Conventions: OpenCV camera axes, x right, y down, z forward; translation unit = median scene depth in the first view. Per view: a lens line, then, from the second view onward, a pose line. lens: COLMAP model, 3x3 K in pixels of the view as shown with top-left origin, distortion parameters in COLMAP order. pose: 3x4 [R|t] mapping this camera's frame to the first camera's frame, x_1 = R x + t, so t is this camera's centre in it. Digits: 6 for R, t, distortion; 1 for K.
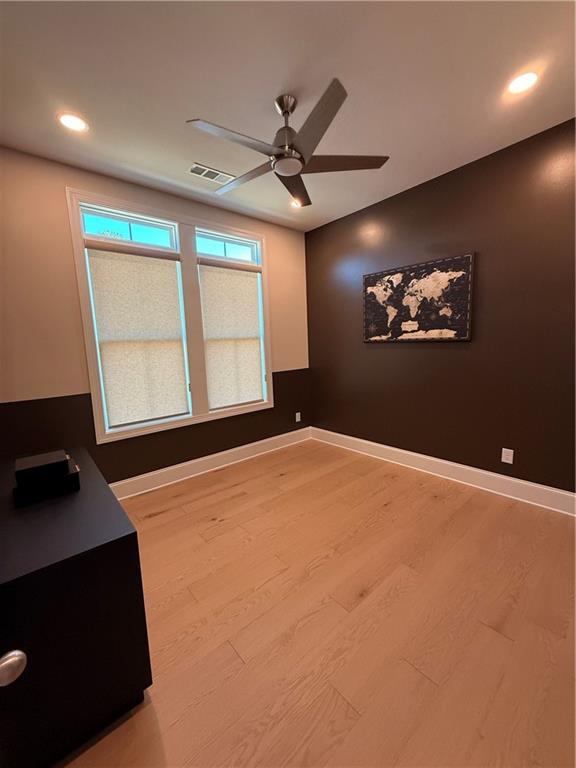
lens RADIAL K [[306.8, 0, 288.0], [0, 306.8, 384.0], [0, 0, 1]] dist [0.000453, -0.000161]
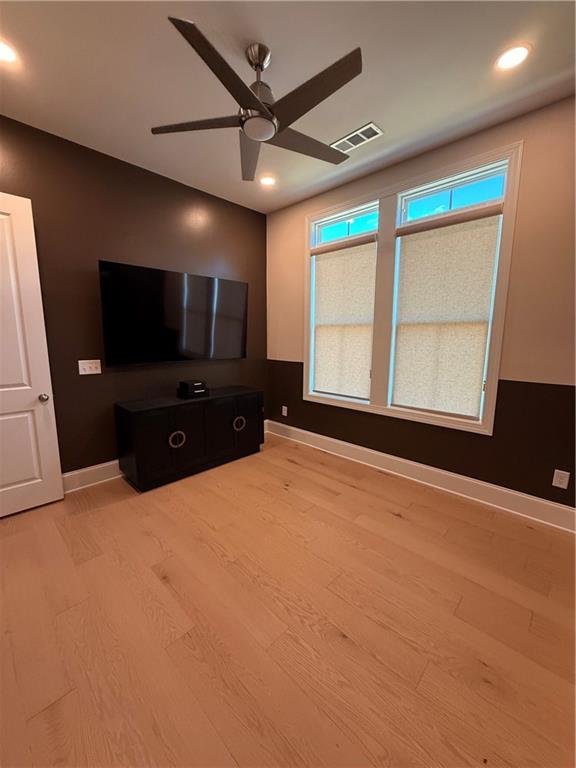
lens RADIAL K [[306.8, 0, 288.0], [0, 306.8, 384.0], [0, 0, 1]] dist [0.000453, -0.000161]
pose [[0.089960, 0.194610, -0.976747, 0.632167], [-0.140220, 0.973429, 0.181035, -0.101292], [0.986025, 0.120674, 0.114858, 0.665126]]
